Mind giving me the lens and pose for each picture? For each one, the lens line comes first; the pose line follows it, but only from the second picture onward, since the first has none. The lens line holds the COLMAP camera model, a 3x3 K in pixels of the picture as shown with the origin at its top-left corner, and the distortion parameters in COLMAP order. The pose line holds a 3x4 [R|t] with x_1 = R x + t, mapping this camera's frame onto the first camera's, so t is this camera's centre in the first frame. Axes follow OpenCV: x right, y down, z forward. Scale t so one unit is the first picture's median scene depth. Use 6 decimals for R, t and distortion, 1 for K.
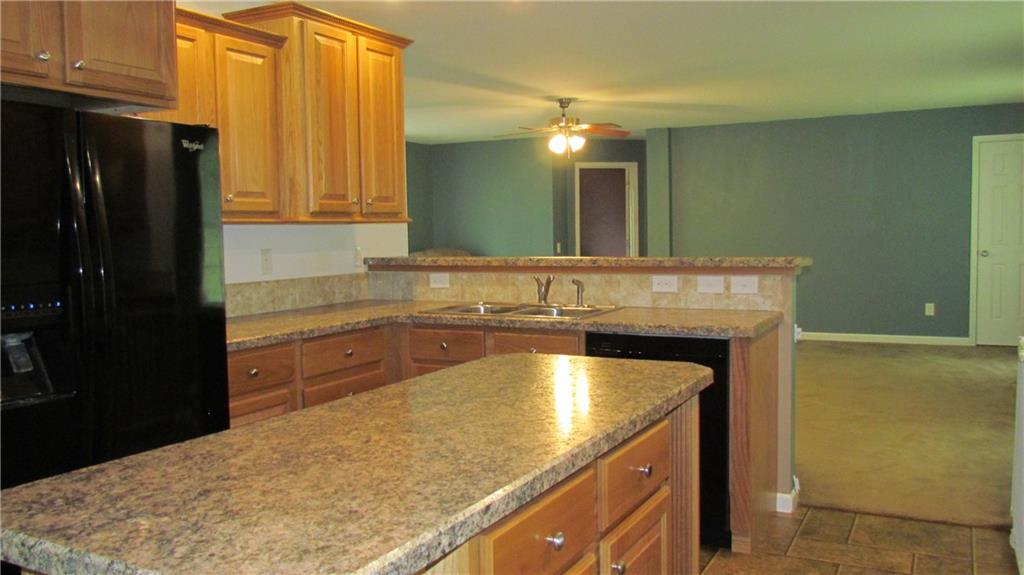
lens RADIAL K [[853.9, 0, 516.4], [0, 853.9, 289.0], [0, 0, 1]] dist [-0.008709, 0.008104]
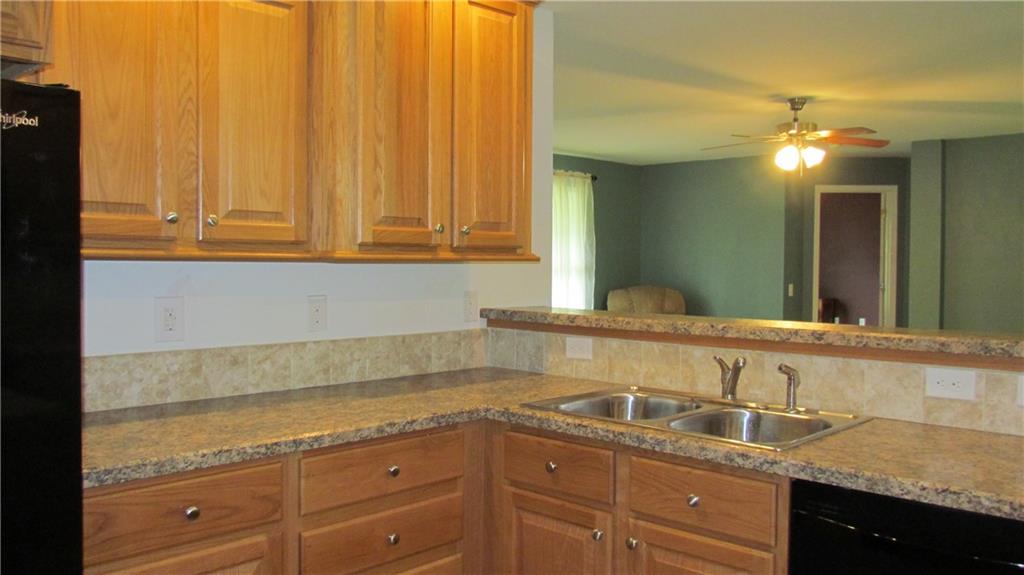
lens RADIAL K [[826.5, 0, 518.3], [0, 826.5, 287.7], [0, 0, 1]] dist [-0.036276, 0.008795]
pose [[0.958568, 0.033522, -0.282884, 0.051666], [-0.042966, 0.998705, -0.027243, -0.041128], [0.281604, 0.038269, 0.958767, 0.397972]]
